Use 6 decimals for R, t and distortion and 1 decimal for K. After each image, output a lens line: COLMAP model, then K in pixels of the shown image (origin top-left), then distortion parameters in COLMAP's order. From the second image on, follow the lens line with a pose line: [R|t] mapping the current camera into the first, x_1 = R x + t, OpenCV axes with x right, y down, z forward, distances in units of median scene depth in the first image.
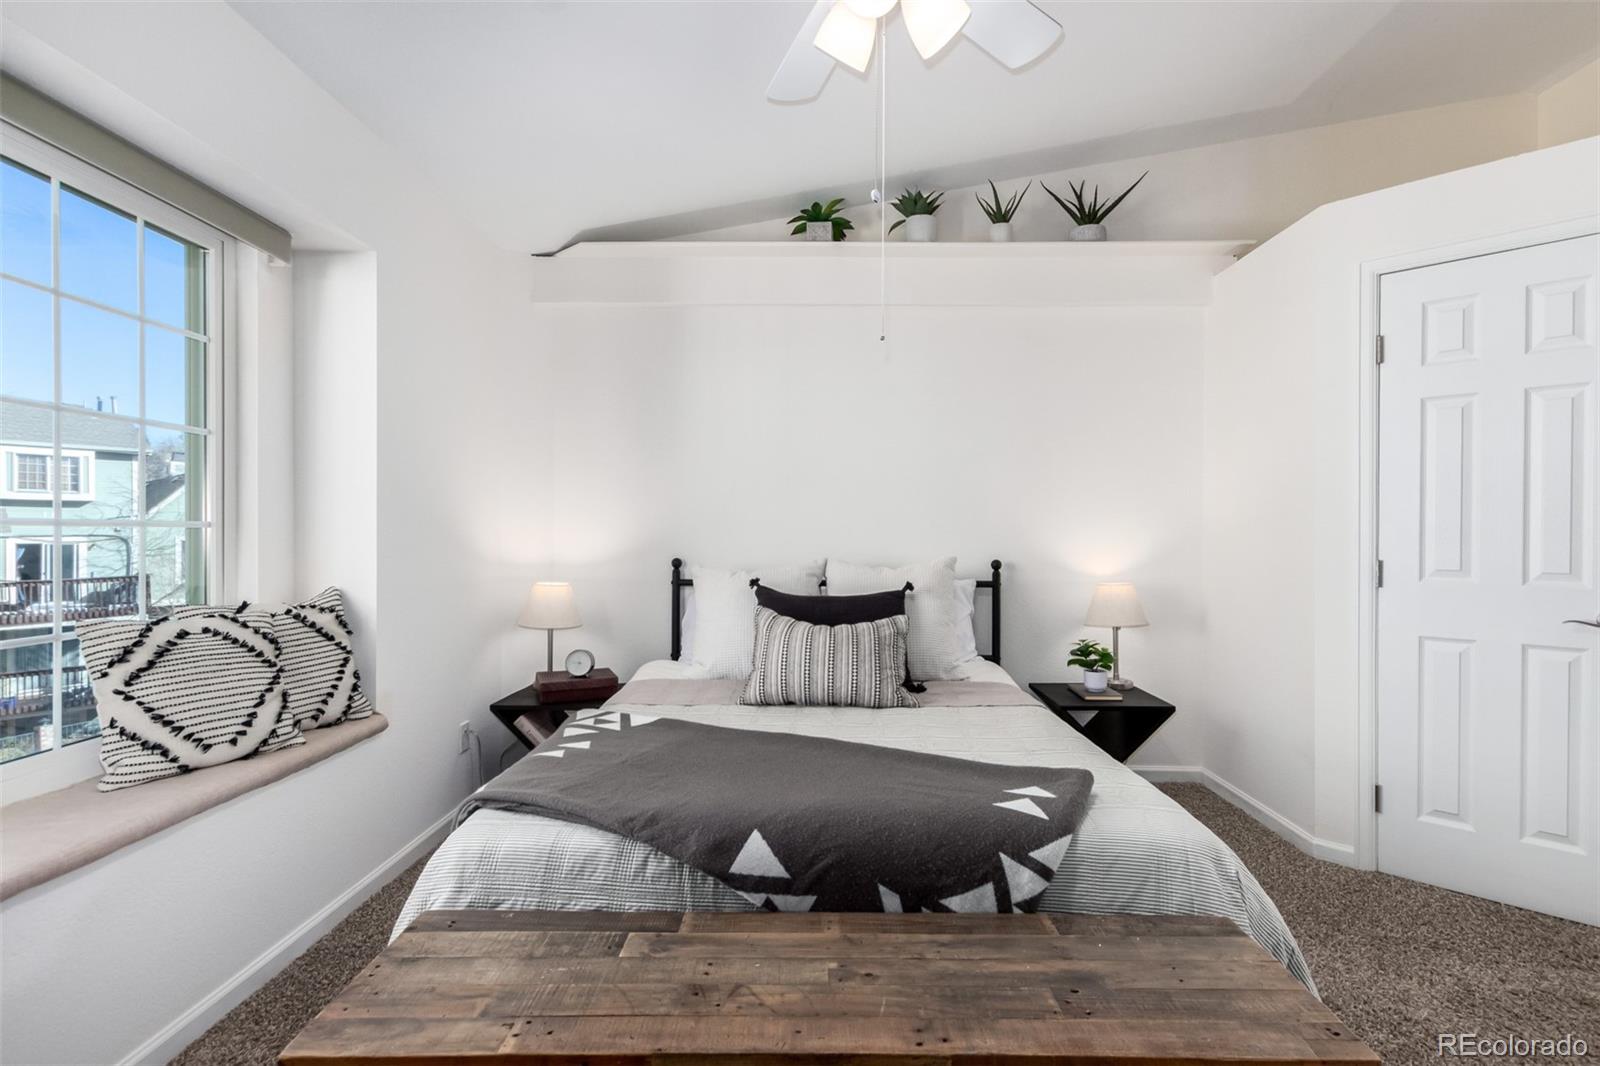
lens RADIAL K [[772.4, 0, 799.1], [0, 772.4, 534.0], [0, 0, 1]] dist [0.015702, -0.005563]
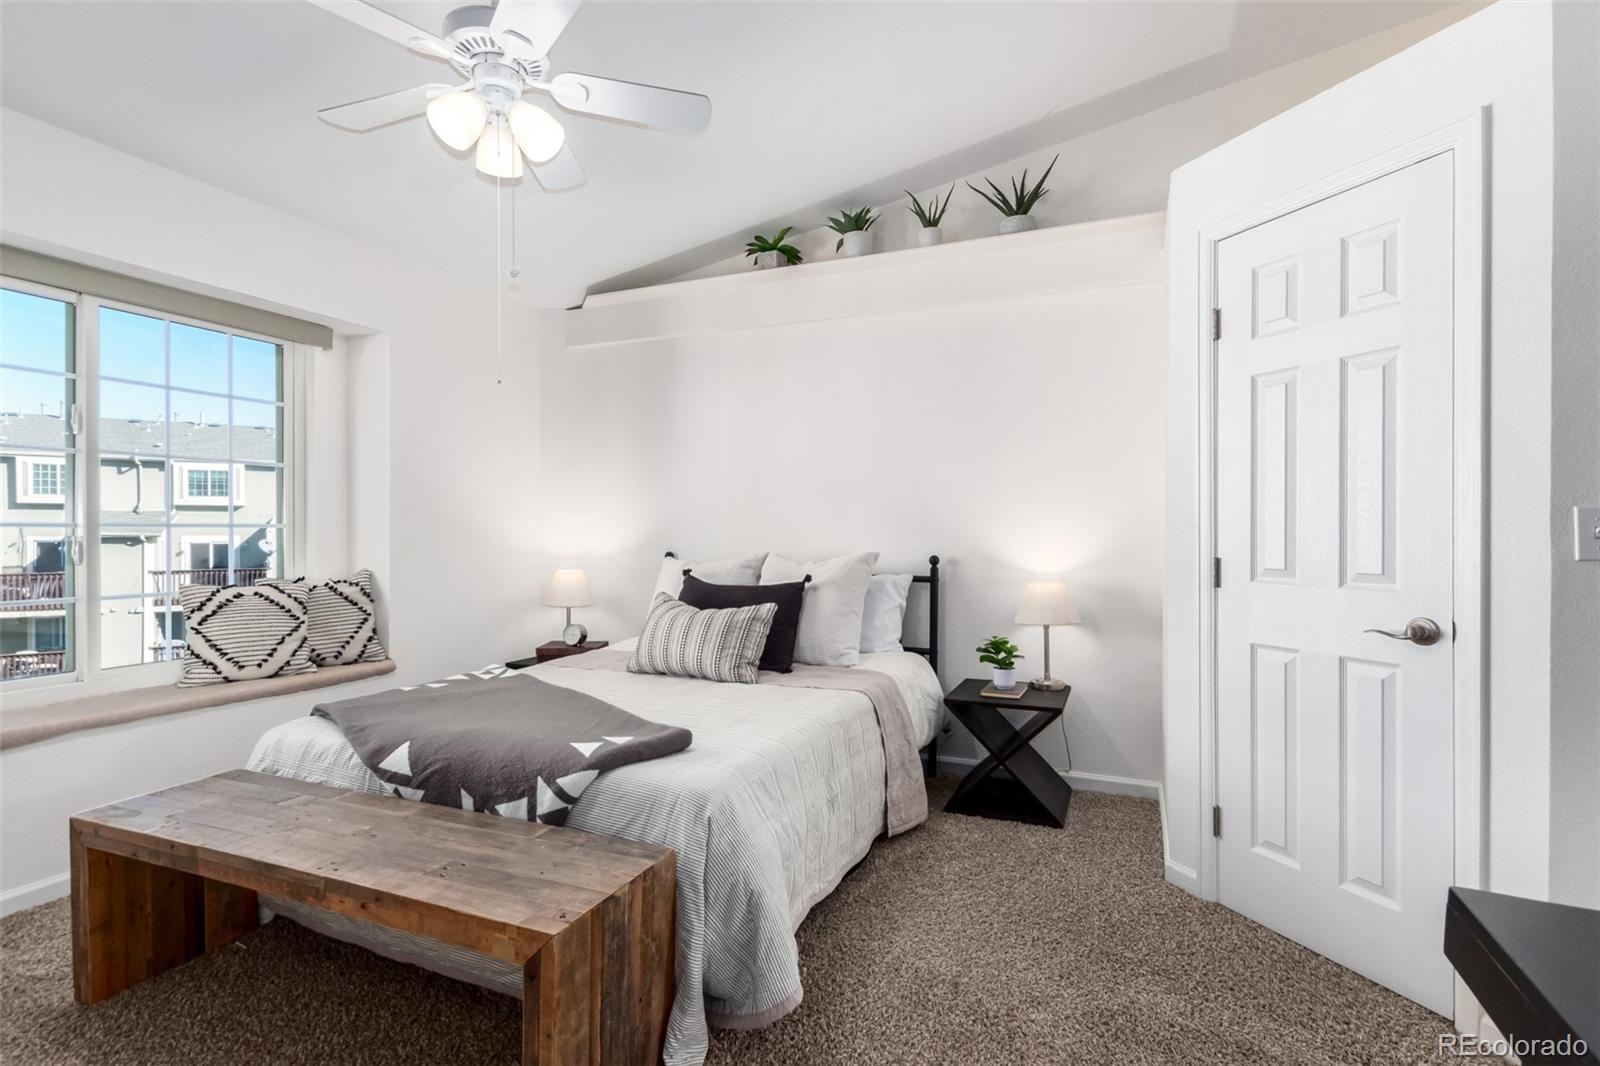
lens RADIAL K [[772.4, 0, 804.6], [0, 772.4, 530.5], [0, 0, 1]] dist [0.015702, -0.005563]
pose [[0.923895, -0.003603, -0.382629, 0.720003], [0.002719, 0.999992, -0.002851, 0.003860], [0.382636, 0.001594, 0.923898, -0.015114]]
